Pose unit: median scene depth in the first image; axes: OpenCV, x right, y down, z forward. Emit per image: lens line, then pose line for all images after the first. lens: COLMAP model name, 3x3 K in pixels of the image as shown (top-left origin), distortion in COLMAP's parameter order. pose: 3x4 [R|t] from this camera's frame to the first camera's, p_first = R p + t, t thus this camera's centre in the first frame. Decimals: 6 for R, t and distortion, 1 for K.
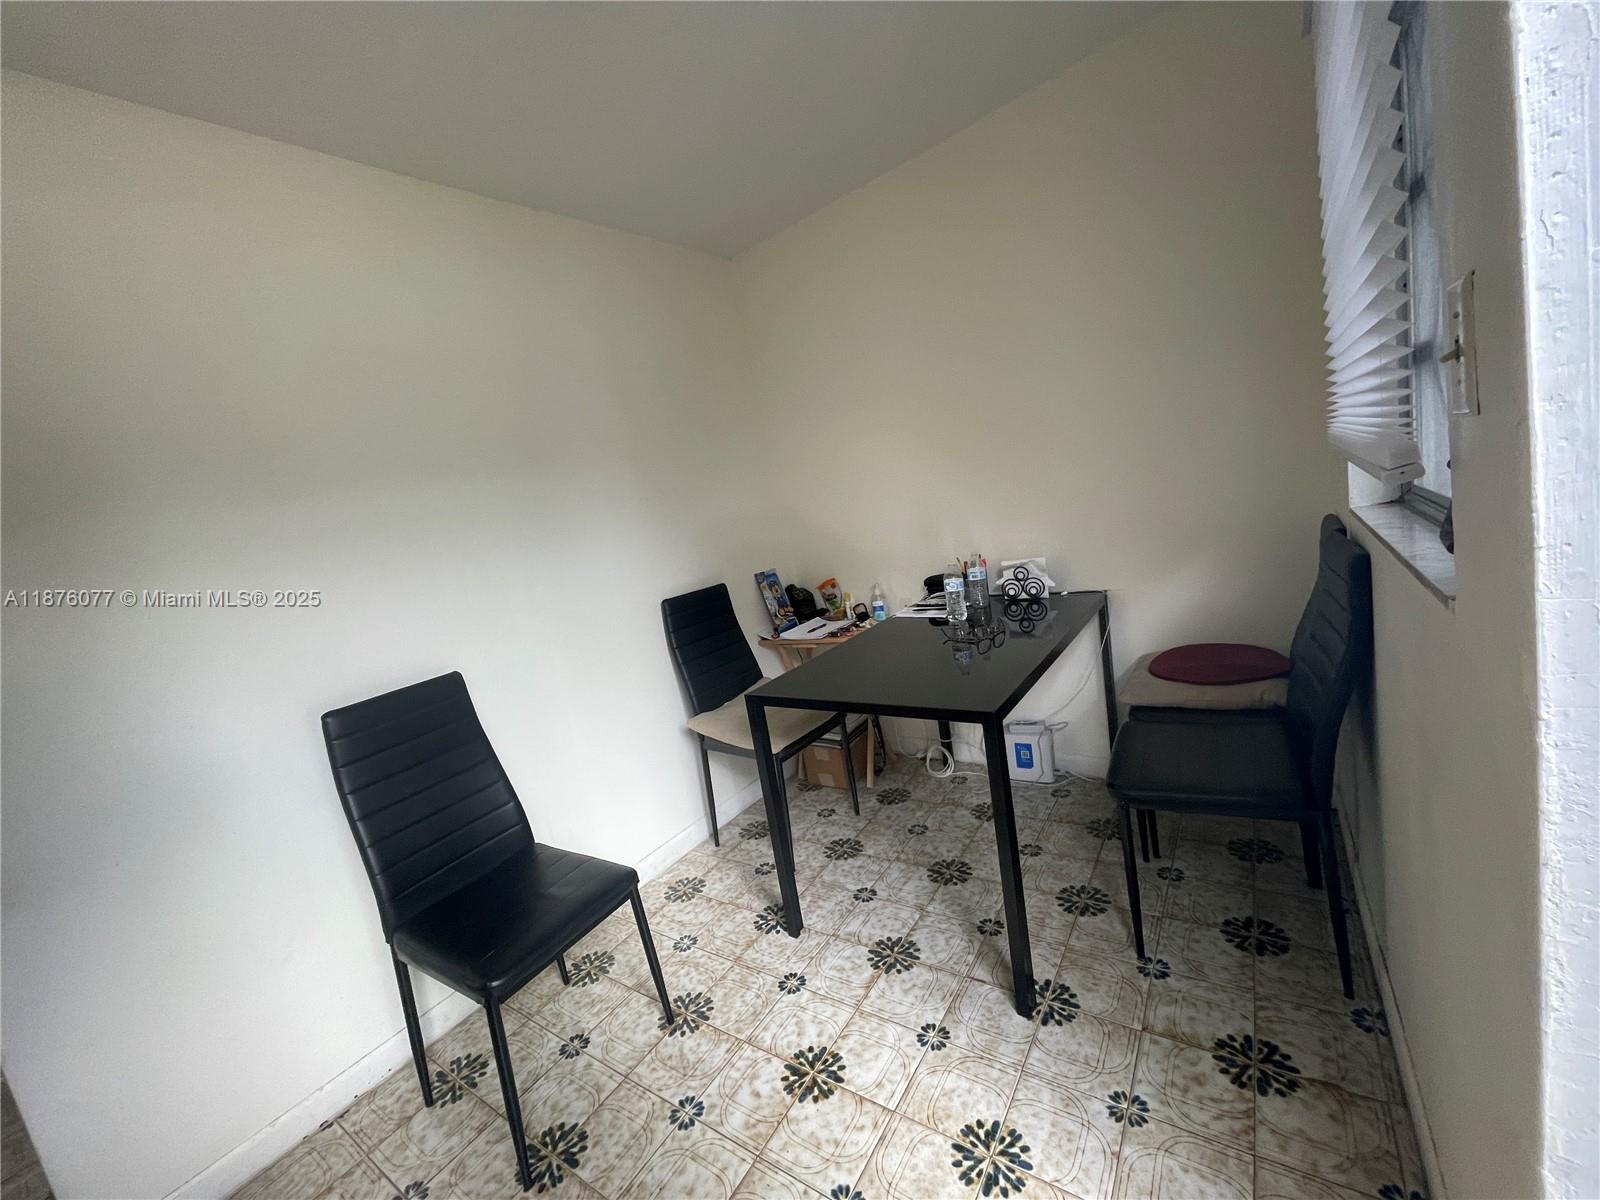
lens RADIAL K [[644.9, 0, 798.0], [0, 644.9, 604.8], [0, 0, 1]] dist [0.001869, -0.000976]
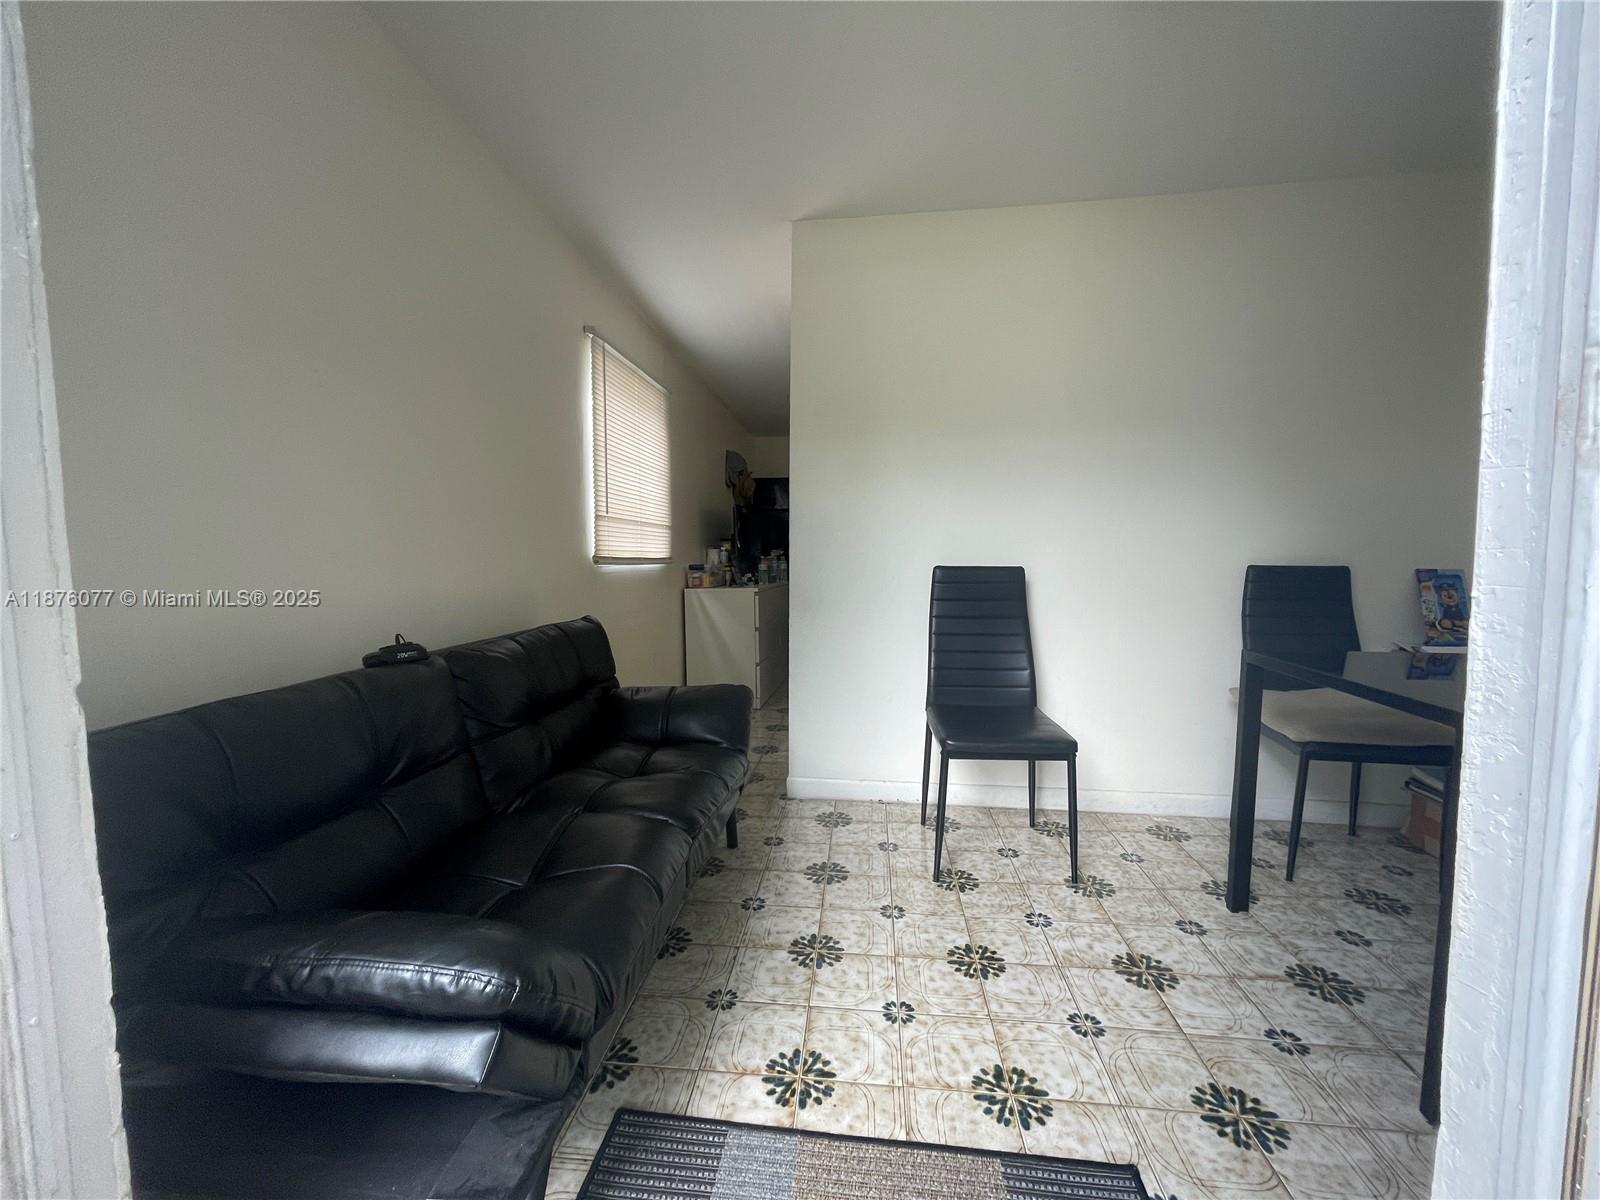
lens RADIAL K [[644.9, 0, 803.4], [0, 644.9, 601.4], [0, 0, 1]] dist [0.001869, -0.000976]
pose [[0.475288, 0.237128, -0.847273, 0.471815], [-0.223981, 0.963879, 0.144118, 0.084958], [0.850843, 0.121276, 0.511232, -0.112546]]
